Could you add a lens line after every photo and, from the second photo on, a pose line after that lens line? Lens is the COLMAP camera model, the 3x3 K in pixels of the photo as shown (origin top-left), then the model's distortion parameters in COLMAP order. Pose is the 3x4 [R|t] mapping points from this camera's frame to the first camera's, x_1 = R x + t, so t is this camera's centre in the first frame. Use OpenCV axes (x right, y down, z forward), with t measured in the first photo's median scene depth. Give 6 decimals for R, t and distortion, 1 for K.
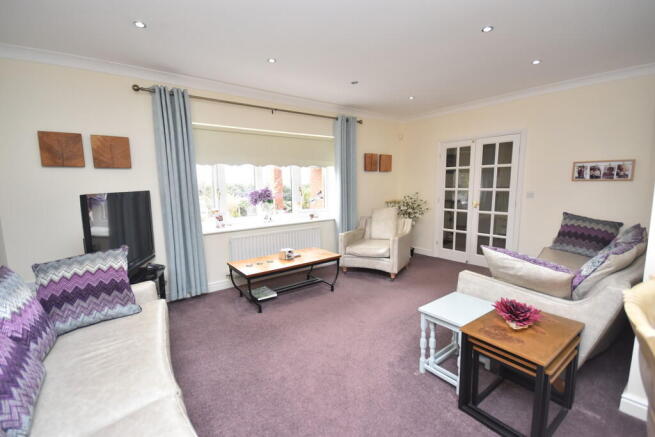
lens RADIAL K [[291.5, 0, 326.6], [0, 291.5, 221.3], [0, 0, 1]] dist [-0.001583, -0.000329]
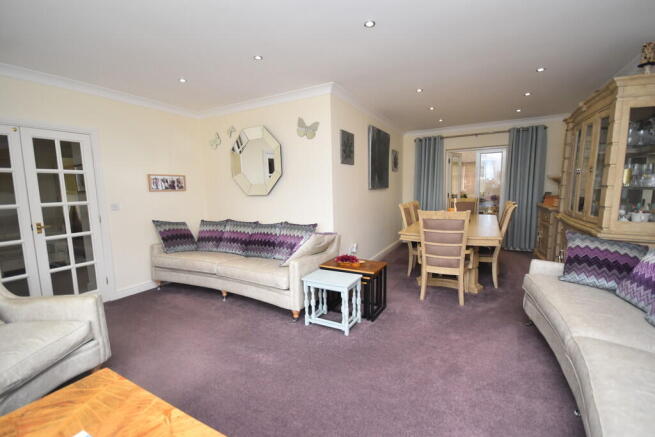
lens RADIAL K [[291.5, 0, 327.8], [0, 291.5, 222.1], [0, 0, 1]] dist [-0.001583, -0.000329]
pose [[-0.391090, -0.096343, 0.915296, -0.431315], [0.137175, 0.977296, 0.161481, -0.111252], [-0.910073, 0.188709, -0.368994, 0.820601]]
